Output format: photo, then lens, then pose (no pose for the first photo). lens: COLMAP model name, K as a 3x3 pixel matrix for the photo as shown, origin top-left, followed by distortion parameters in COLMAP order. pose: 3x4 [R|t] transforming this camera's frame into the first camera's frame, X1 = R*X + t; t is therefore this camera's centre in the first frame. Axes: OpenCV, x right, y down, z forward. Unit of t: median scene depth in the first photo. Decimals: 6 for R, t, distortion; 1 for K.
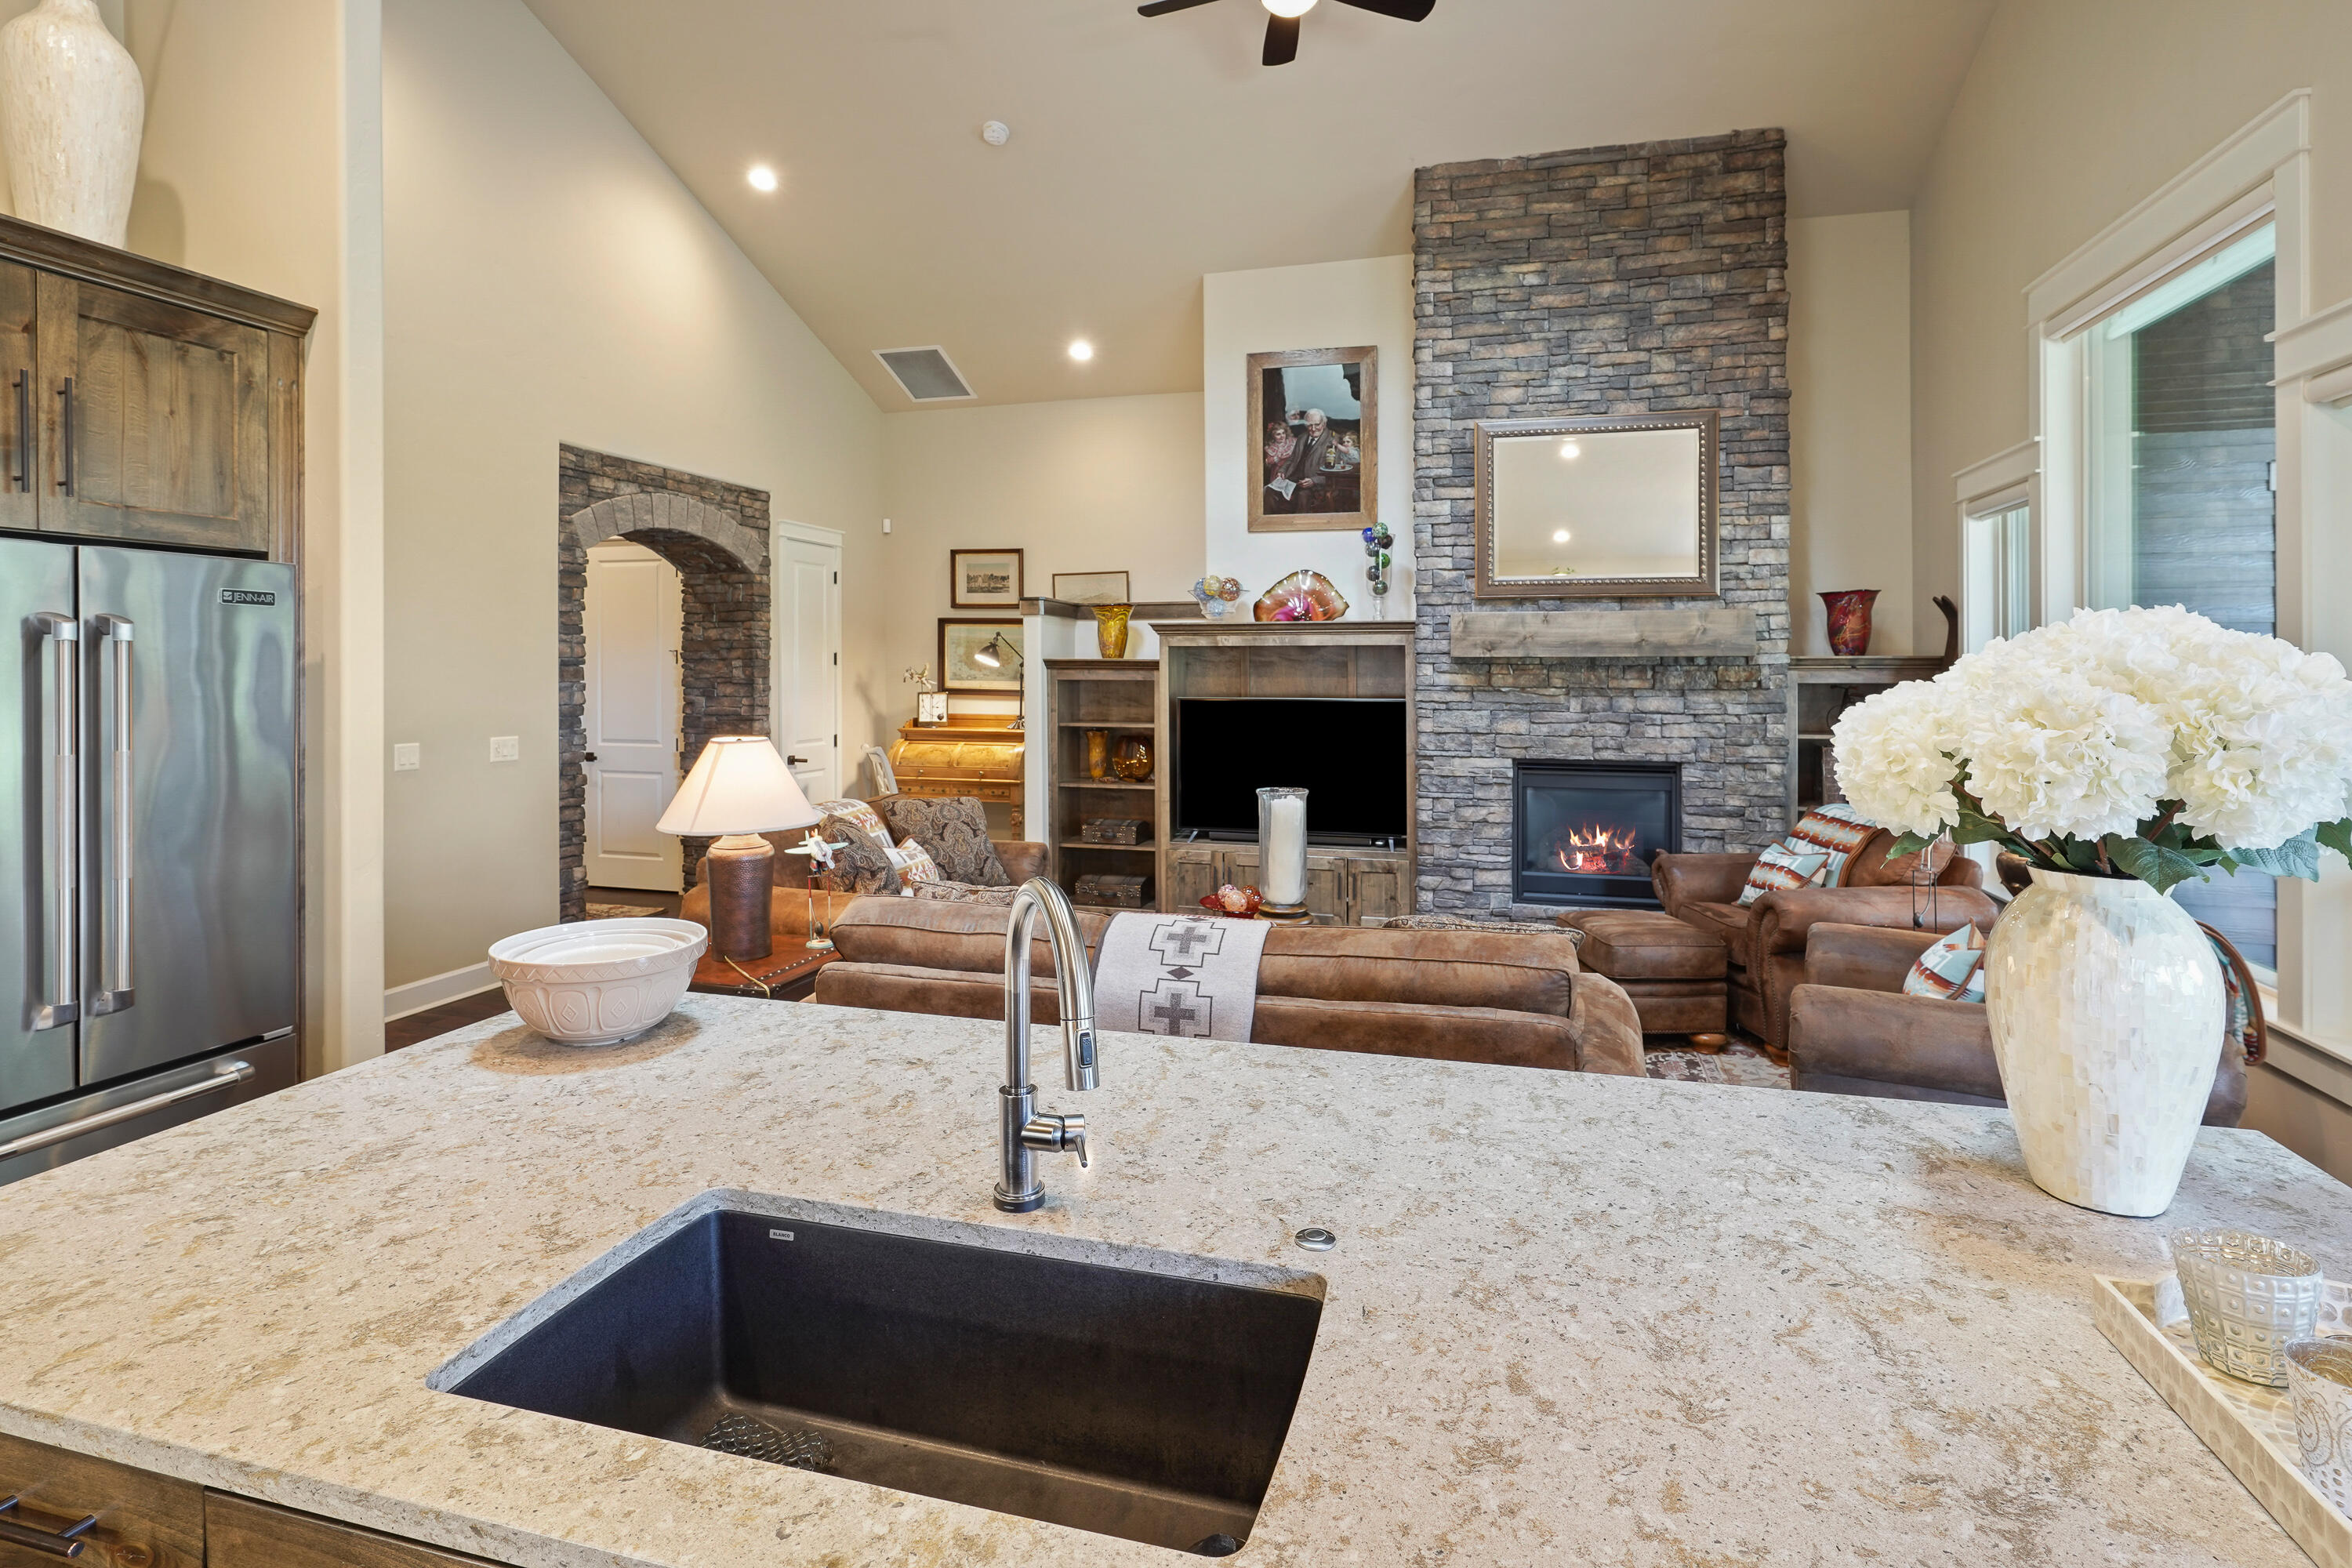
lens RADIAL K [[1151.0, 0, 1209.7], [0, 1151.0, 670.9], [0, 0, 1]] dist [-0.004114, 0.000447]
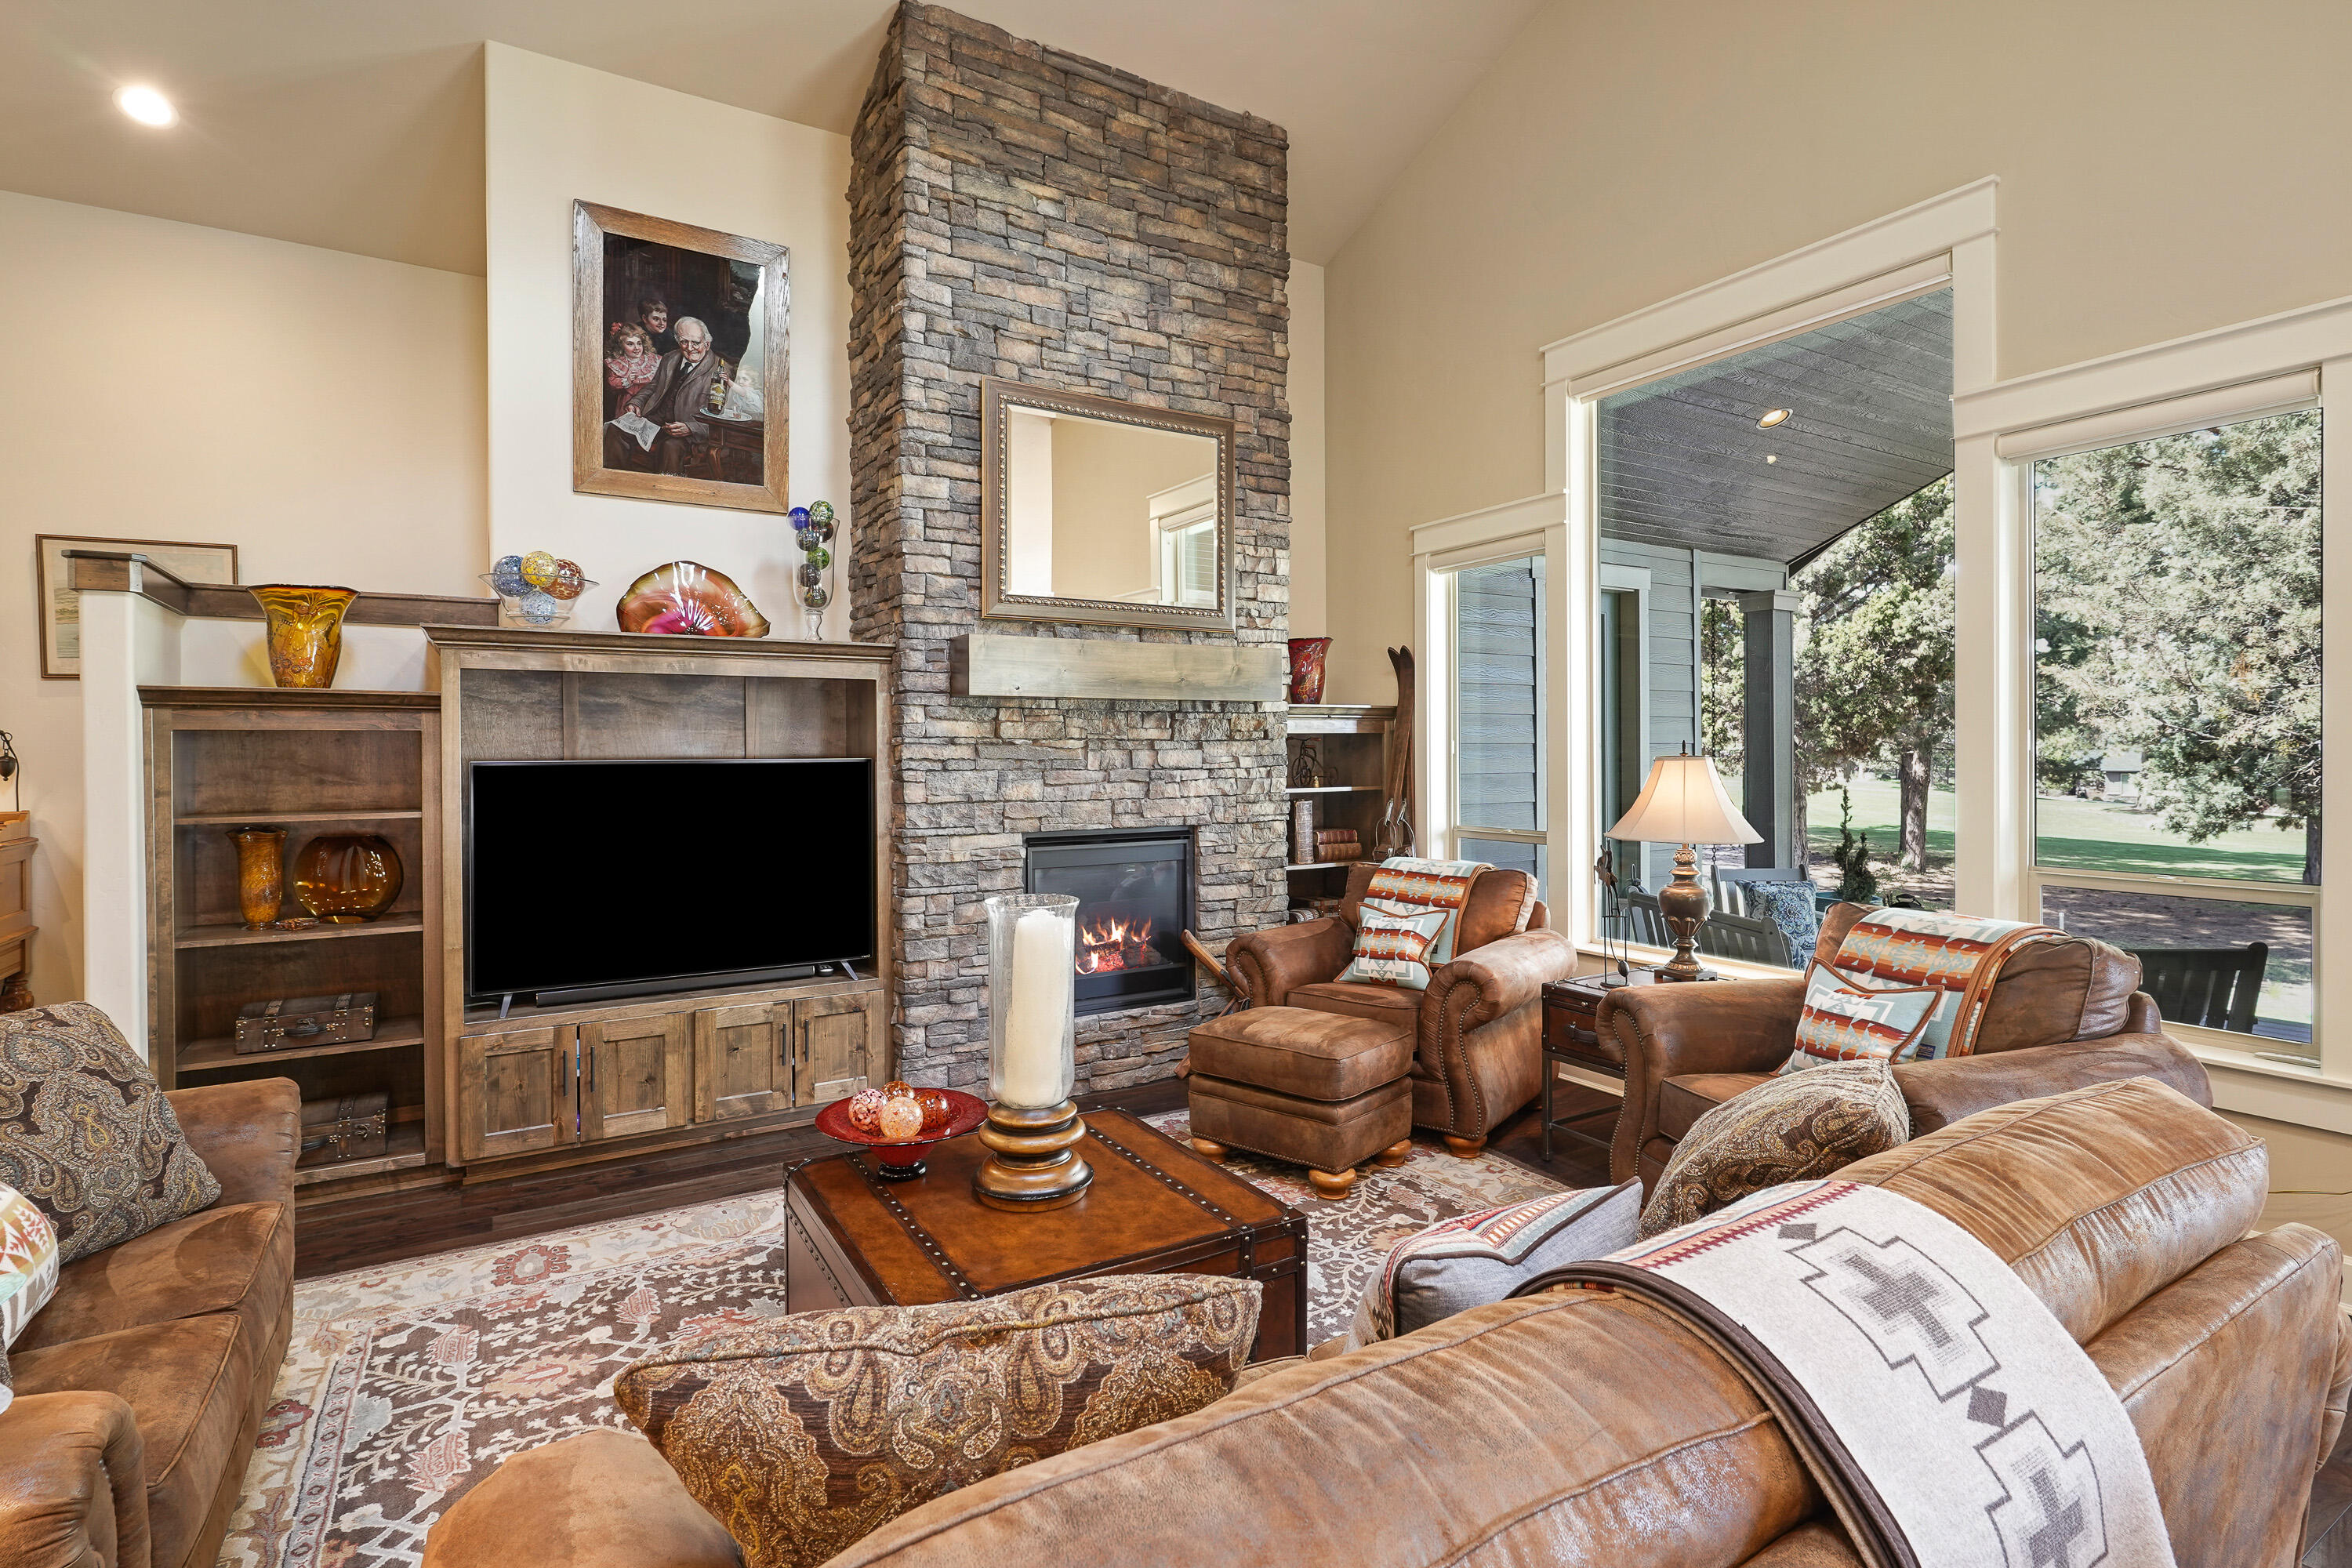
lens RADIAL K [[1095.5, 0, 1049.7], [0, 1095.5, 753.6], [0, 0, 1]] dist [-0.004992, 0.001259]
pose [[0.700692, -0.003868, 0.713453, -0.244312], [0.009846, 0.999942, -0.004249, 0.027790], [-0.713396, 0.010002, 0.700690, 0.493788]]
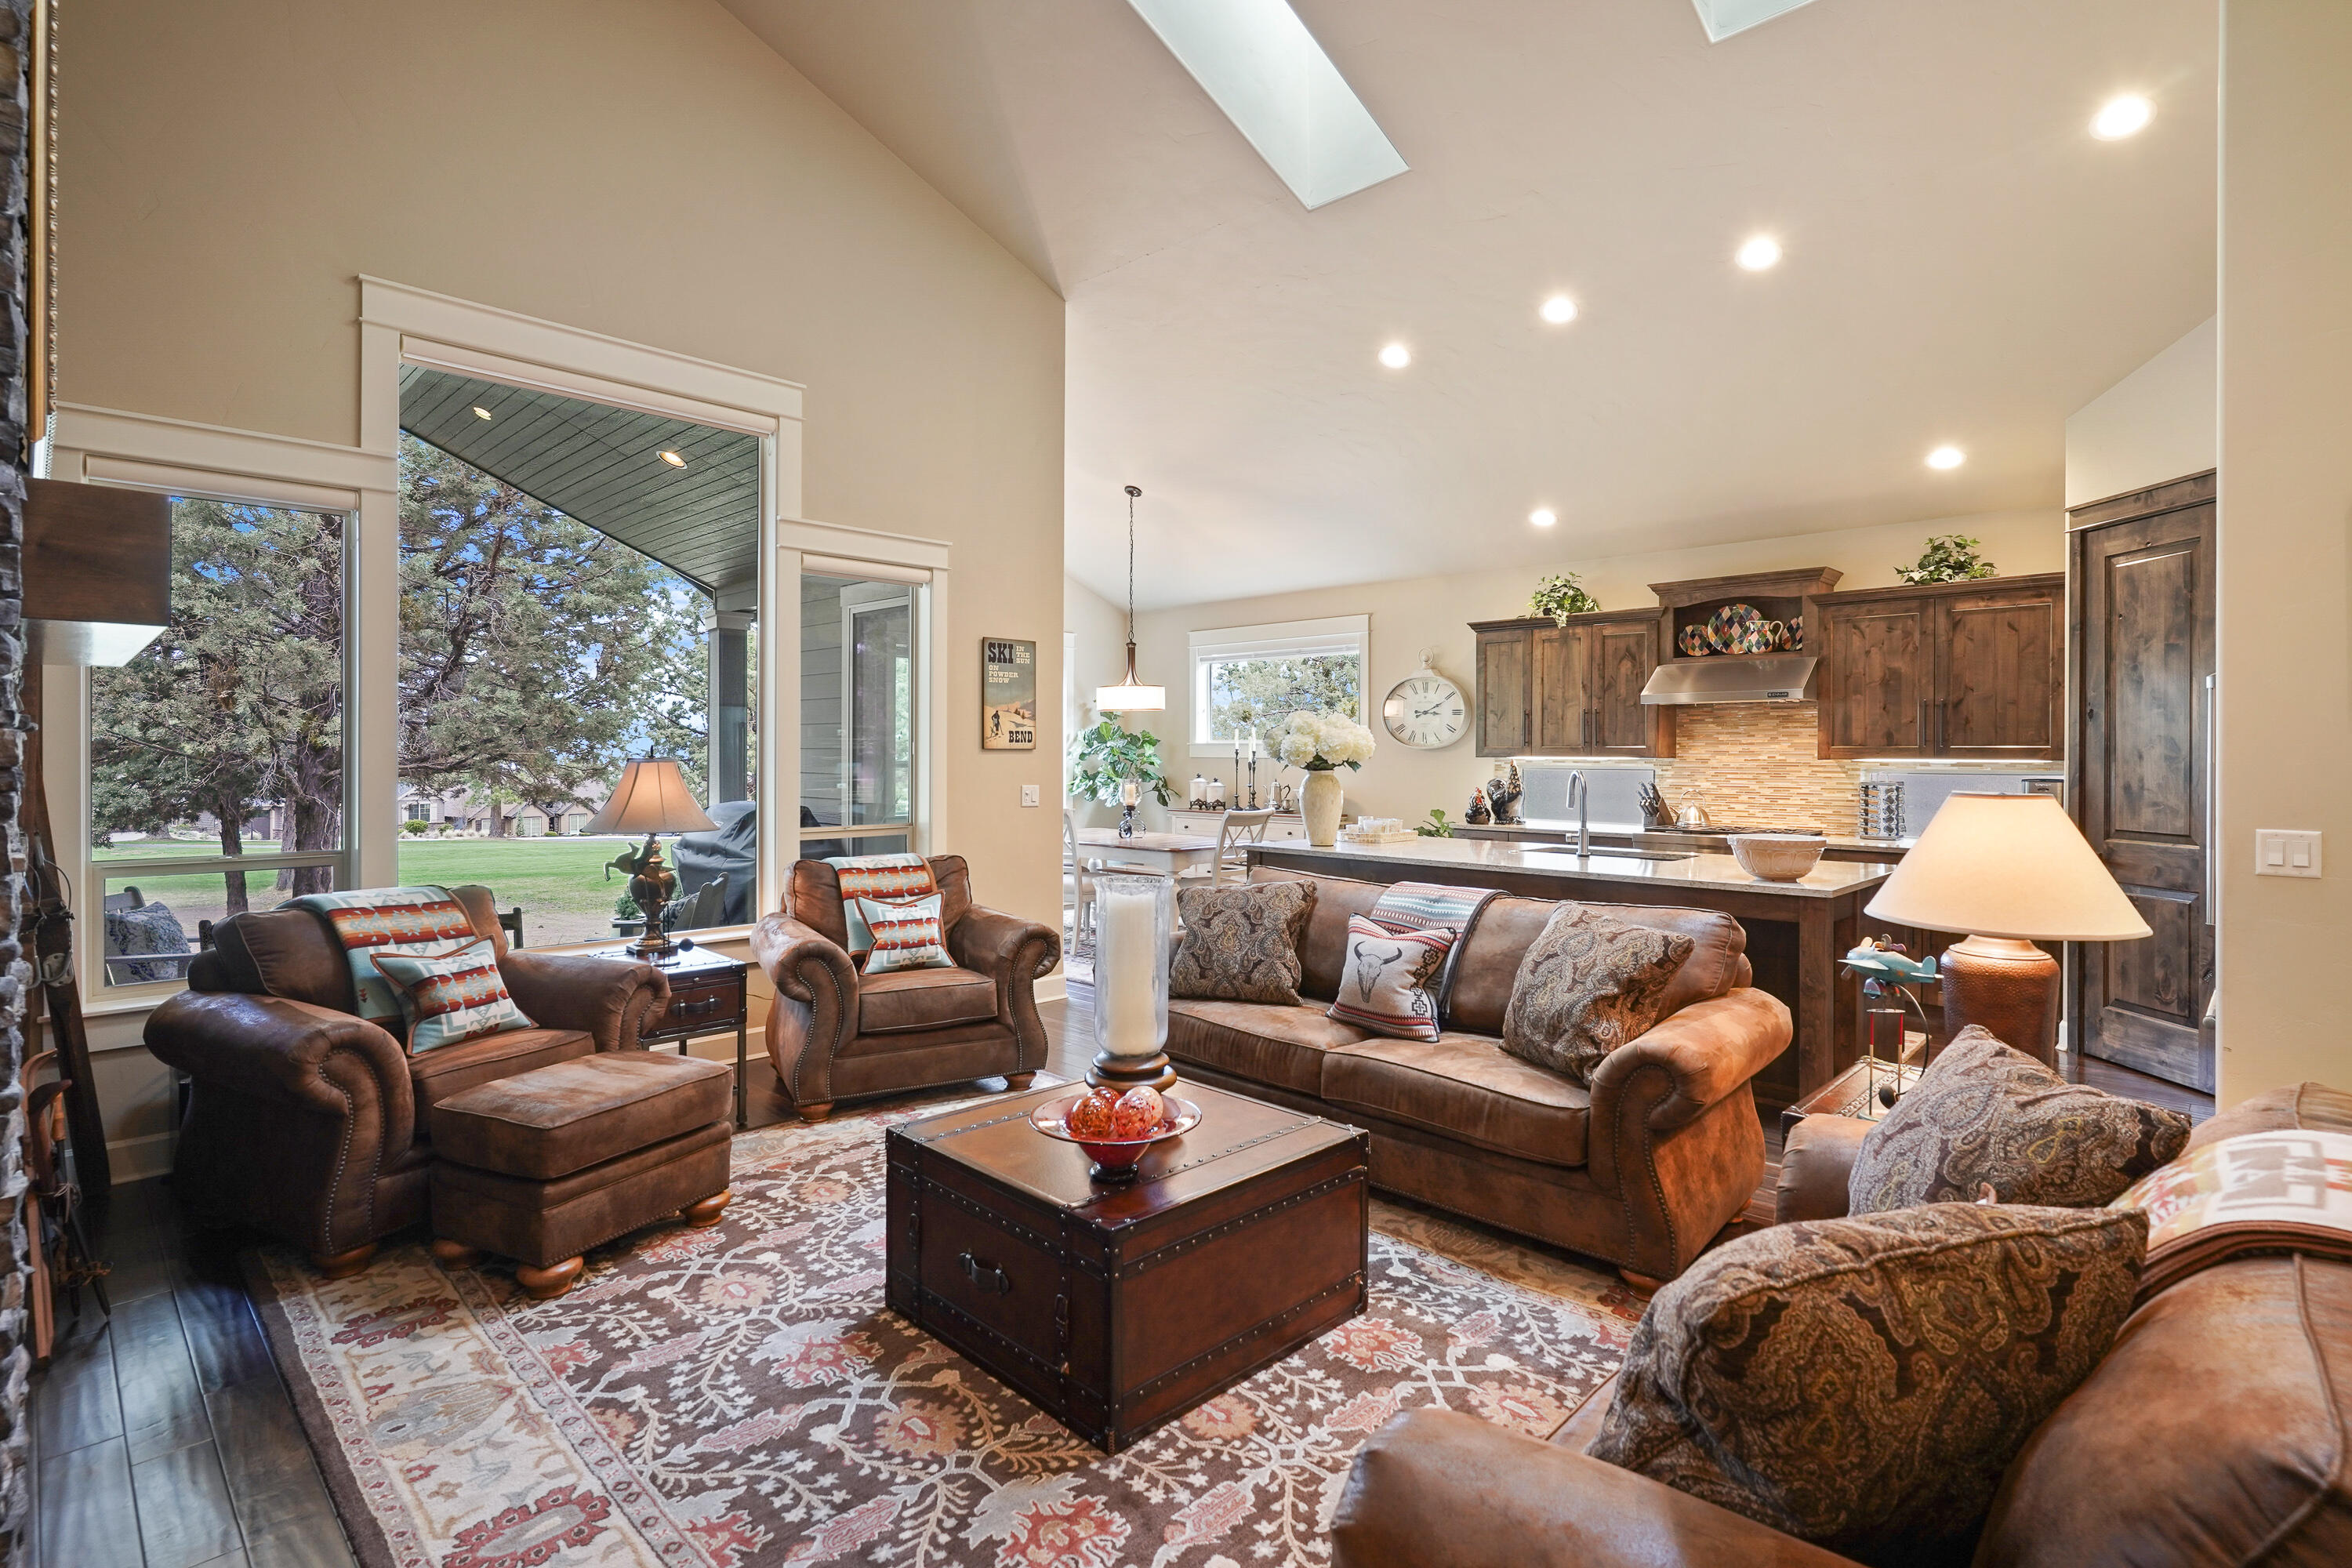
lens RADIAL K [[1151.0, 0, 1176.8], [0, 1151.0, 761.5], [0, 0, 1]] dist [-0.004114, 0.000447]
pose [[-0.873941, -0.011943, 0.485884, -0.706939], [-0.009297, 0.999926, 0.007855, 0.011304], [-0.485942, 0.002348, -0.873988, 1.899756]]
